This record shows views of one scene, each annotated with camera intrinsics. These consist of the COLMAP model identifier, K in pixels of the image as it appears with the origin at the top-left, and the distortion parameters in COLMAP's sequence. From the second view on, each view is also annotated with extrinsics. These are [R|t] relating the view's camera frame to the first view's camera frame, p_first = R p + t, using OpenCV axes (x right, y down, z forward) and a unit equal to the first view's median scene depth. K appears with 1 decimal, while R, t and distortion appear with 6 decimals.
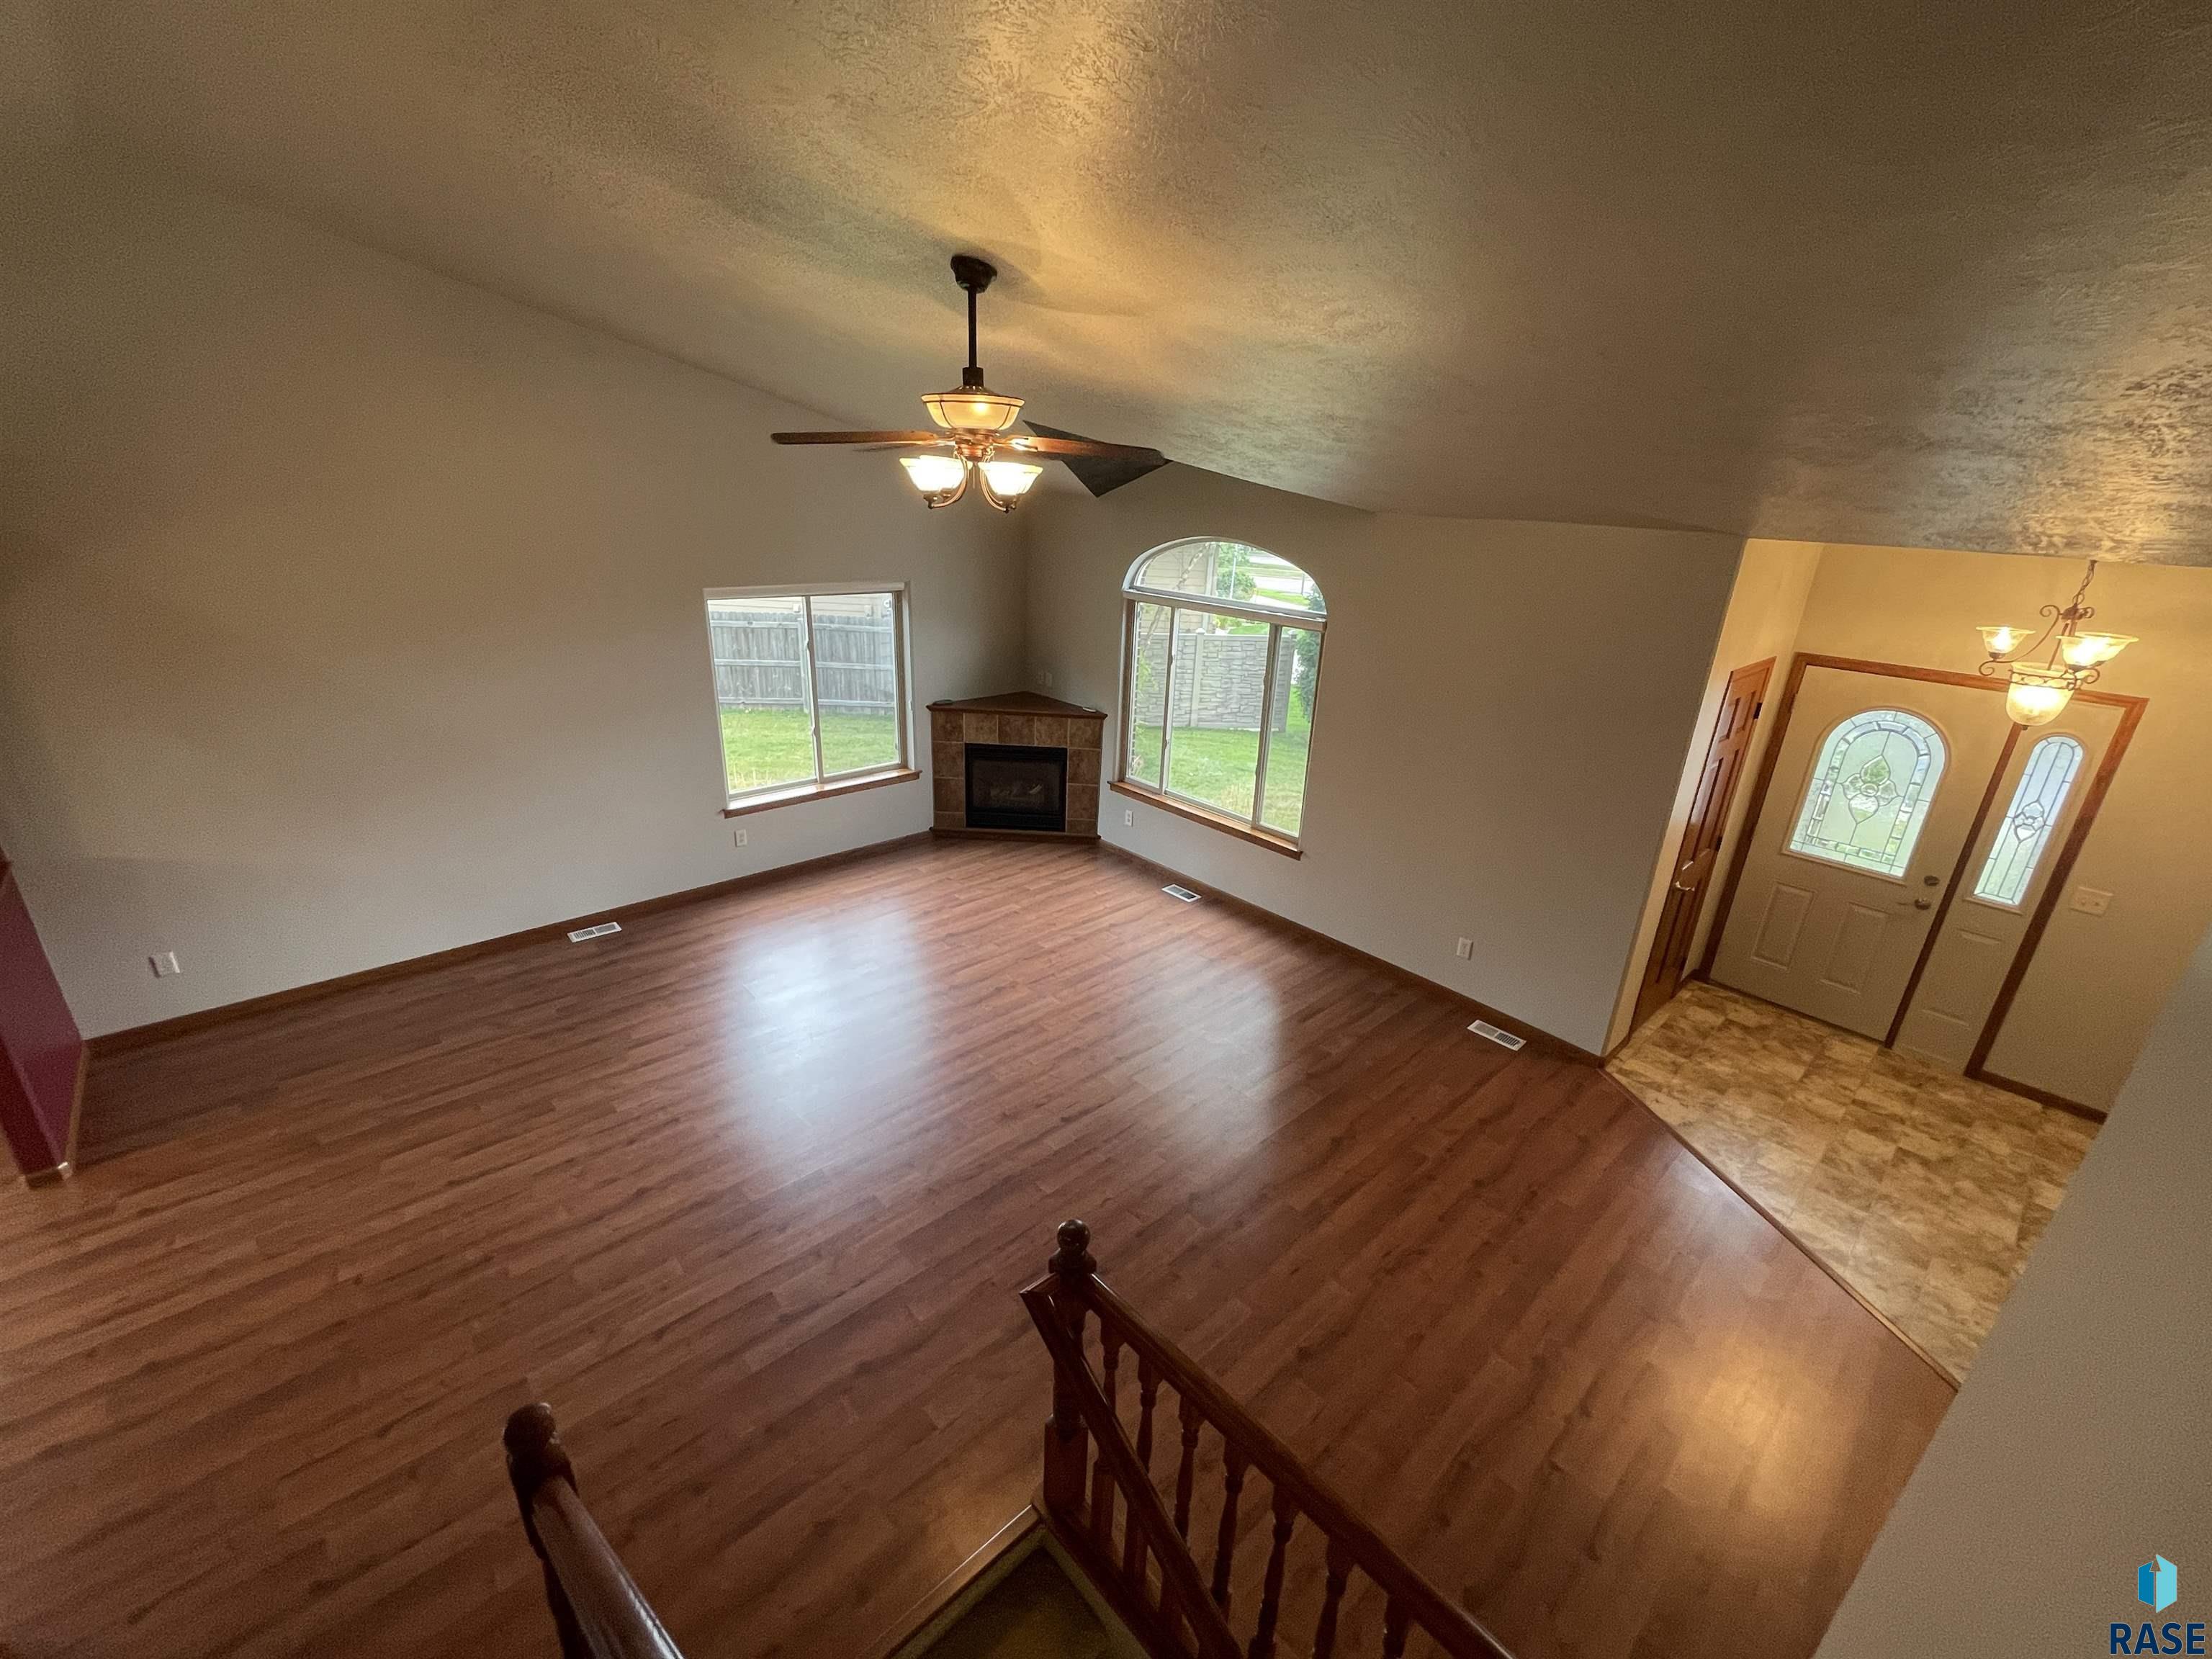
lens RADIAL K [[898.2, 0, 1119.6], [0, 898.2, 827.5], [0, 0, 1]] dist [0.000303, 0.000033]
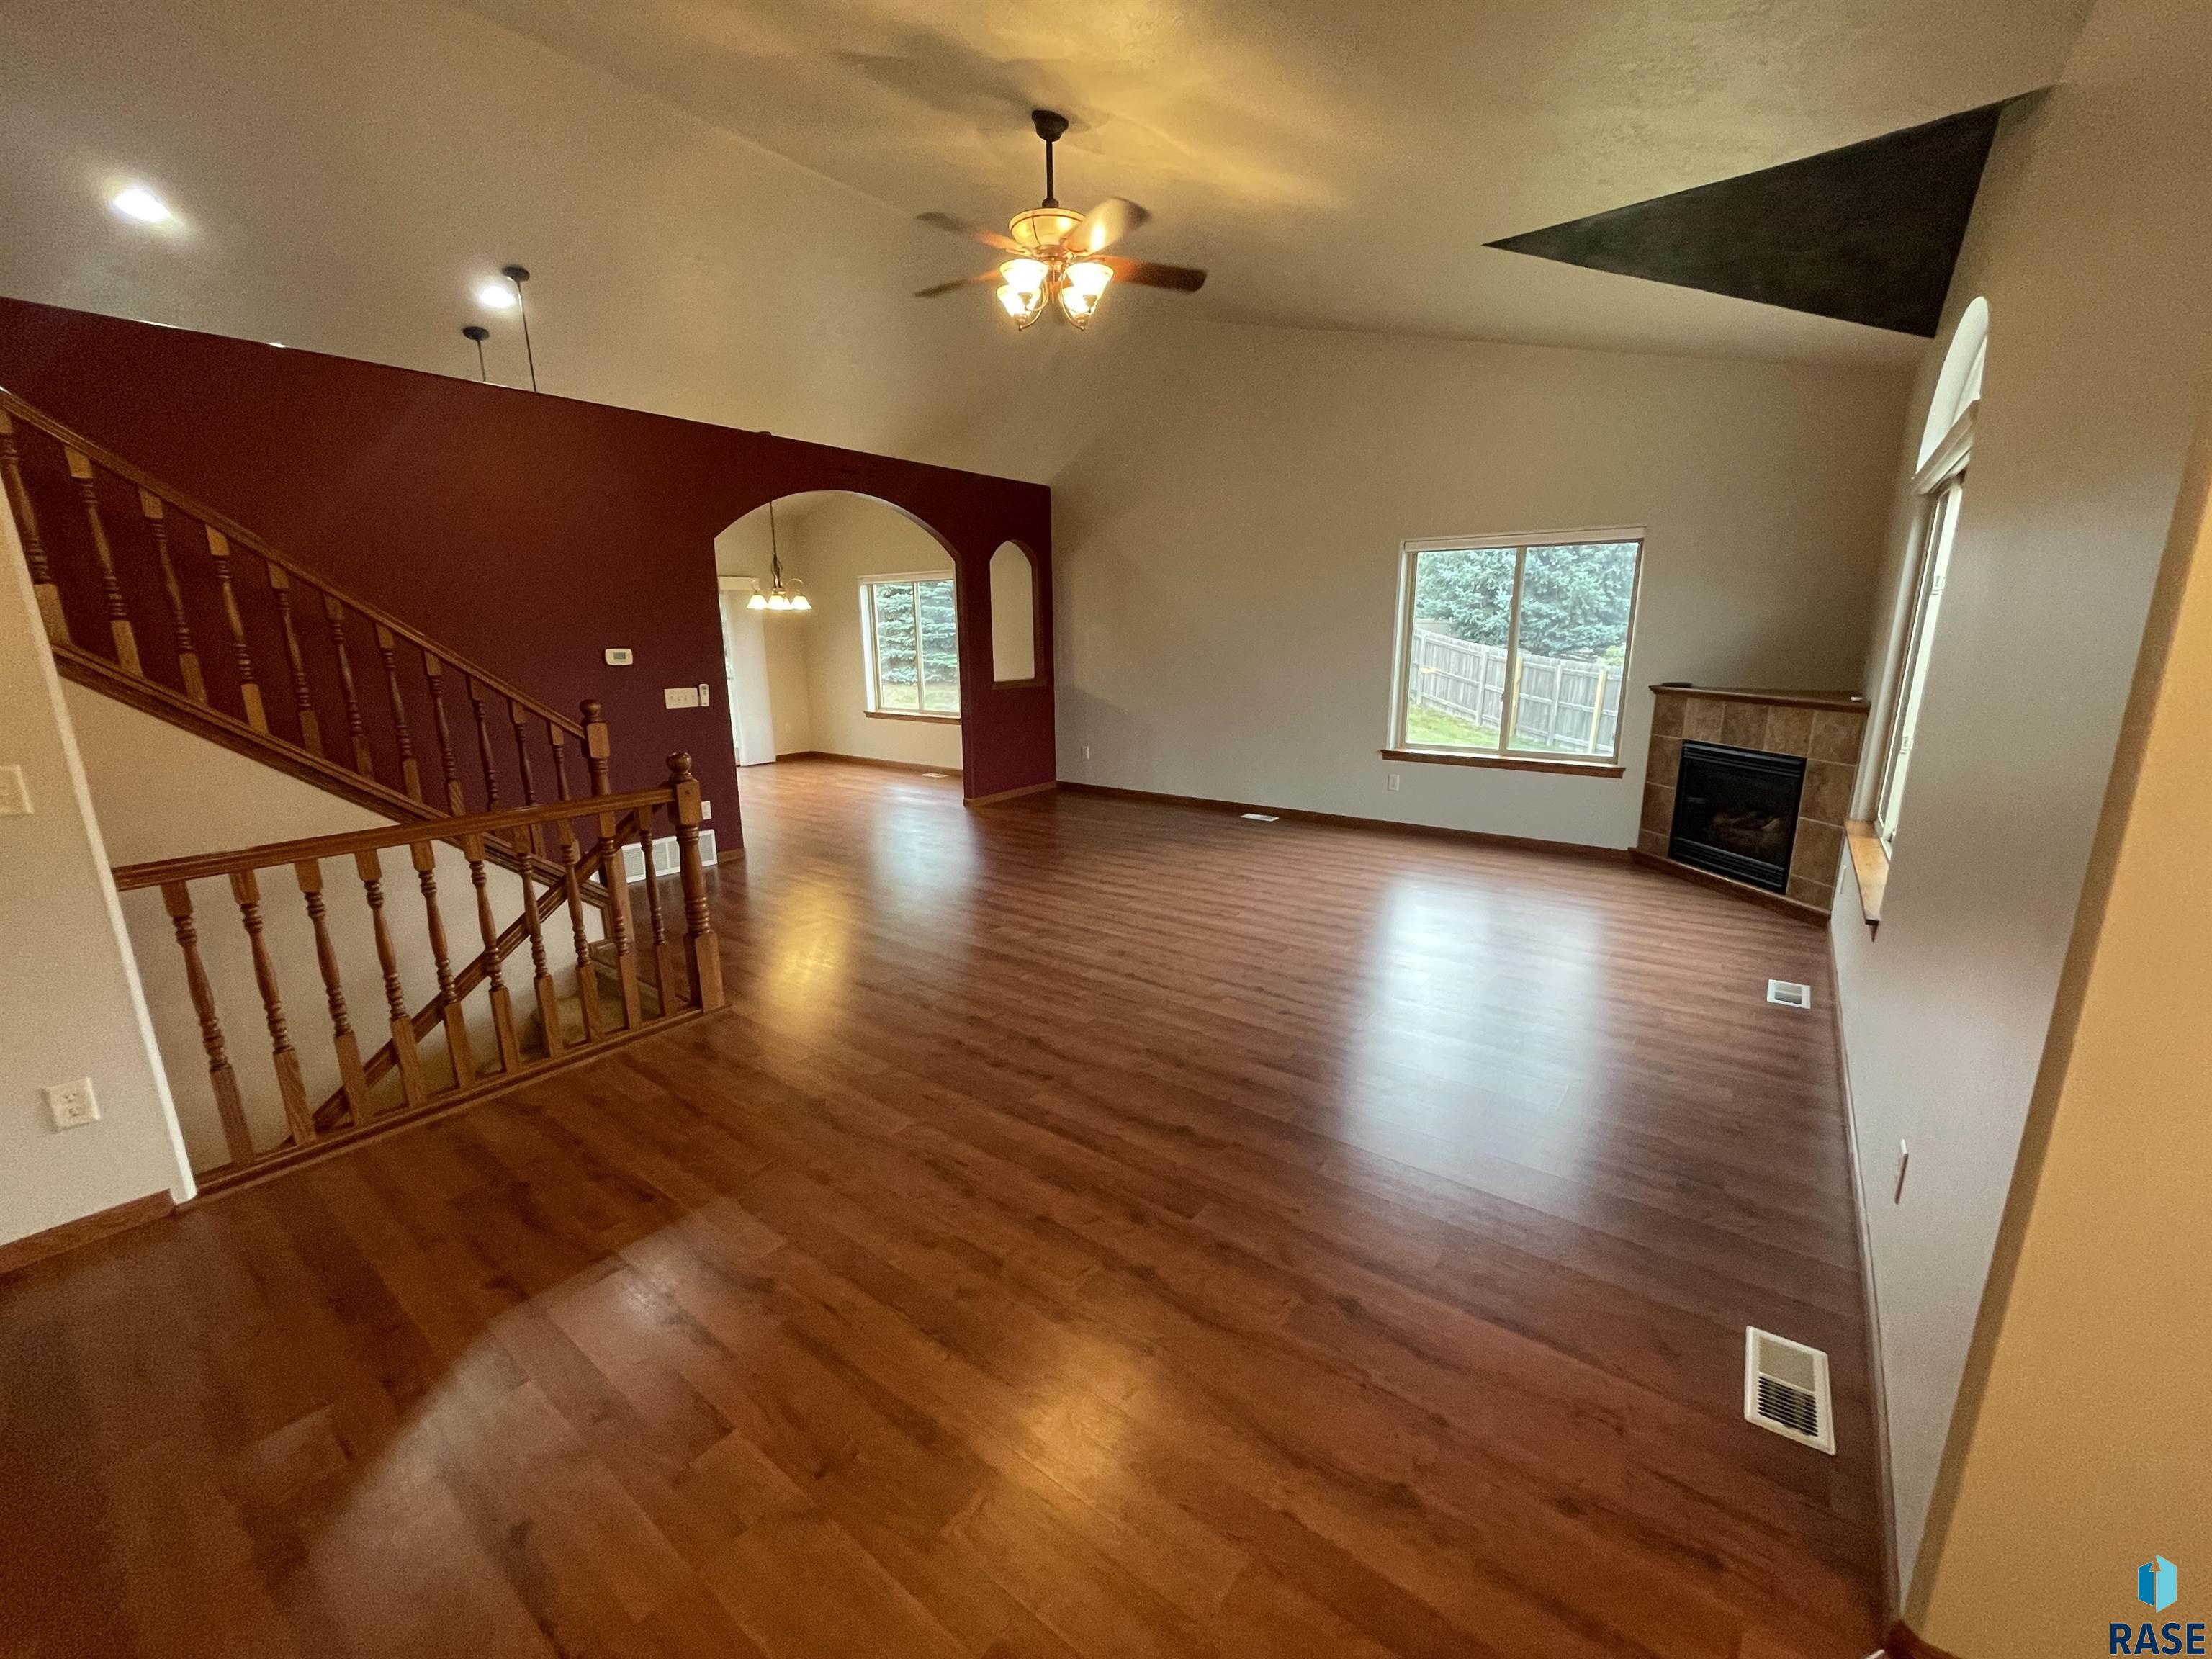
lens RADIAL K [[898.2, 0, 1119.6], [0, 898.2, 827.5], [0, 0, 1]] dist [0.000303, 0.000033]
pose [[0.186693, 0.175804, -0.966560, 0.475851], [-0.332850, 0.936988, 0.106135, 0.050966], [0.924314, 0.301905, 0.233445, 0.425444]]
